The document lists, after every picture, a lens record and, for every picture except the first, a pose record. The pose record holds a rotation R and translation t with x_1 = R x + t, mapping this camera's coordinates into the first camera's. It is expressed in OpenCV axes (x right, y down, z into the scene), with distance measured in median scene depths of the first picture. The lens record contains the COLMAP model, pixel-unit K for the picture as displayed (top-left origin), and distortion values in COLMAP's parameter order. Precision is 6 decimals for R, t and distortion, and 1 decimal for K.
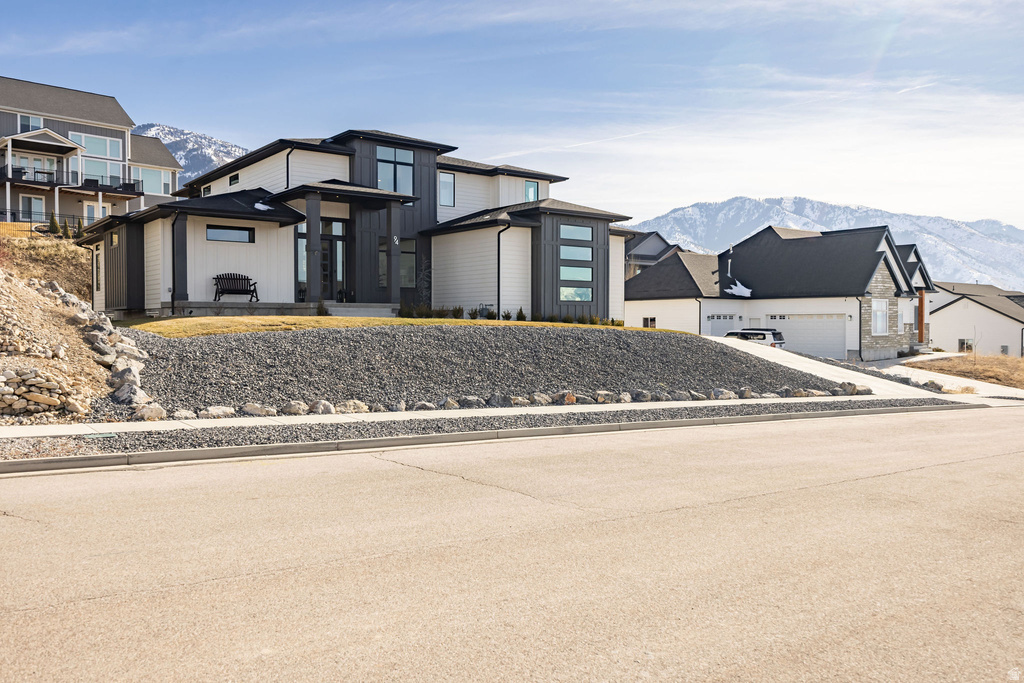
lens RADIAL K [[796.0, 0, 504.0], [0, 796.0, 339.8], [0, 0, 1]] dist [0.010597, 0.000514]
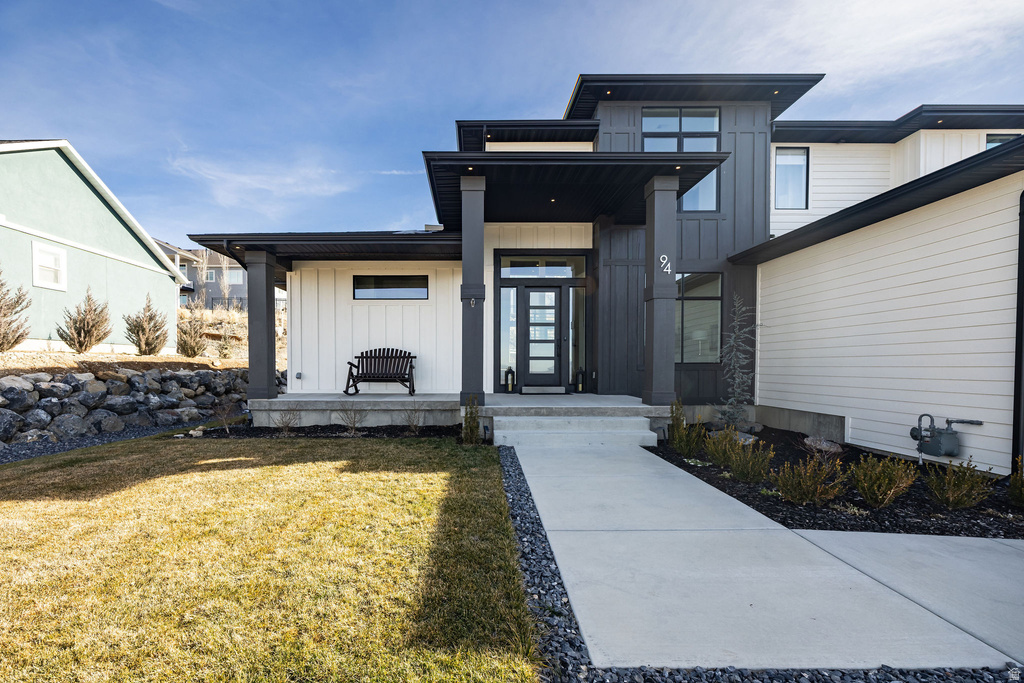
lens RADIAL K [[413.8, 0, 483.1], [0, 413.8, 374.3], [0, 0, 1]] dist [-0.002785, -0.000035]
pose [[0.788798, 0.014834, -0.614473, -0.067245], [-0.014668, 0.999878, 0.005308, -0.058110], [0.614477, 0.004826, 0.788920, 0.698687]]
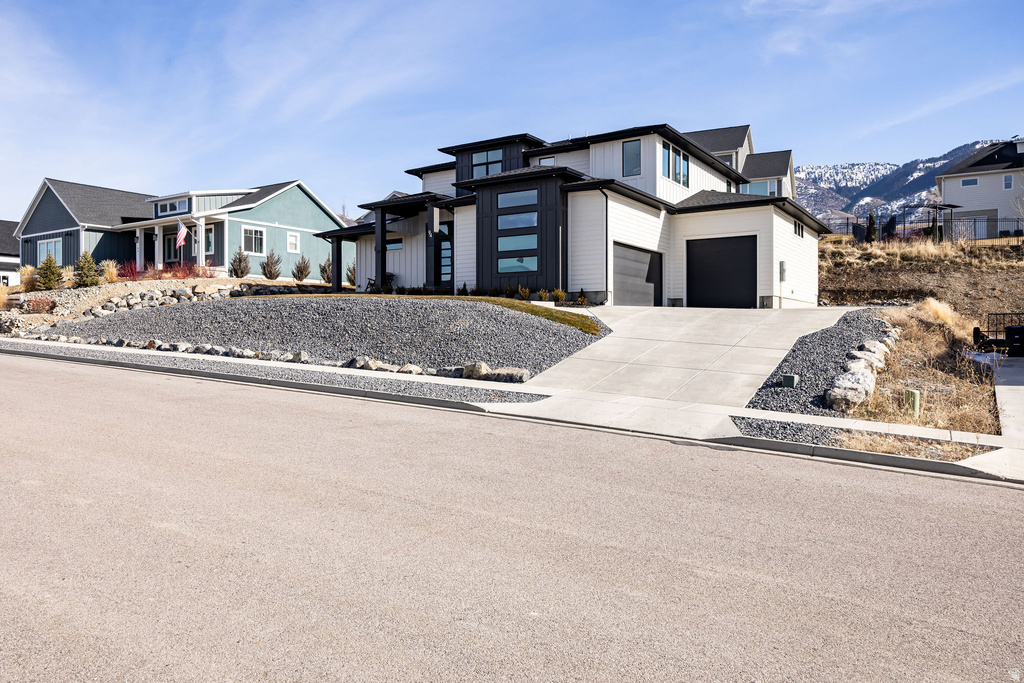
lens RADIAL K [[738.1, 0, 512.2], [0, 738.1, 347.6], [0, 0, 1]] dist [-0.016637, 0.000185]
pose [[0.316573, 0.018111, -0.948395, 0.889020], [-0.022249, 0.999684, 0.011664, 0.029158], [0.948307, 0.017409, 0.316876, 0.706383]]
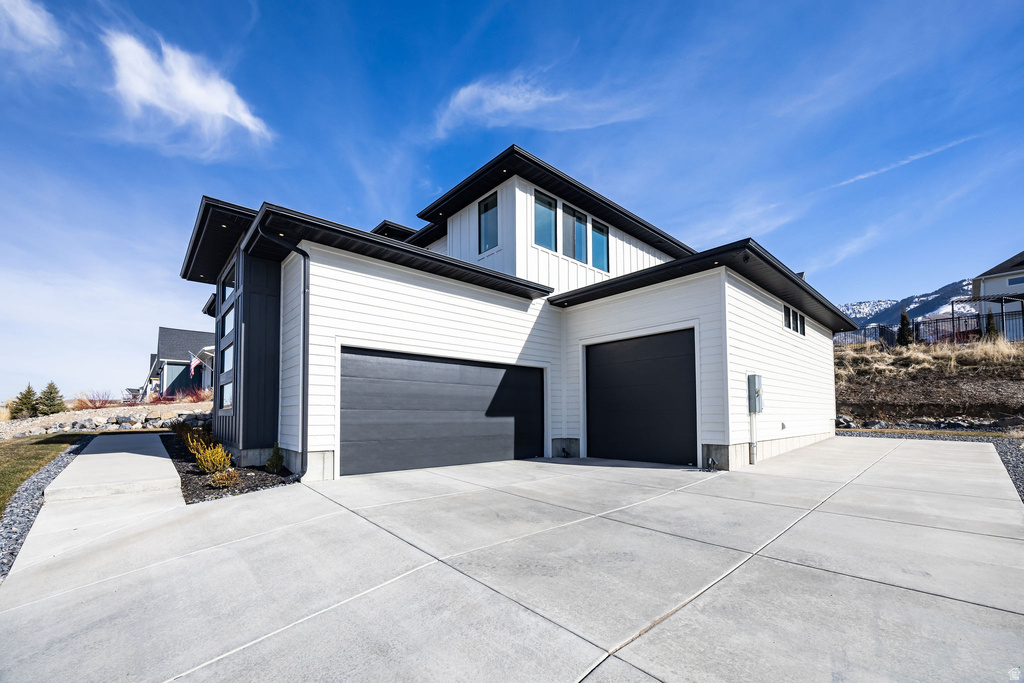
lens RADIAL K [[413.8, 0, 509.7], [0, 413.8, 401.6], [0, 0, 1]] dist [-0.002785, -0.000035]
pose [[0.046035, -0.034838, -0.998332, 0.374899], [-0.020860, 0.999140, -0.035828, -0.046237], [0.998722, 0.022474, 0.045269, 1.152922]]
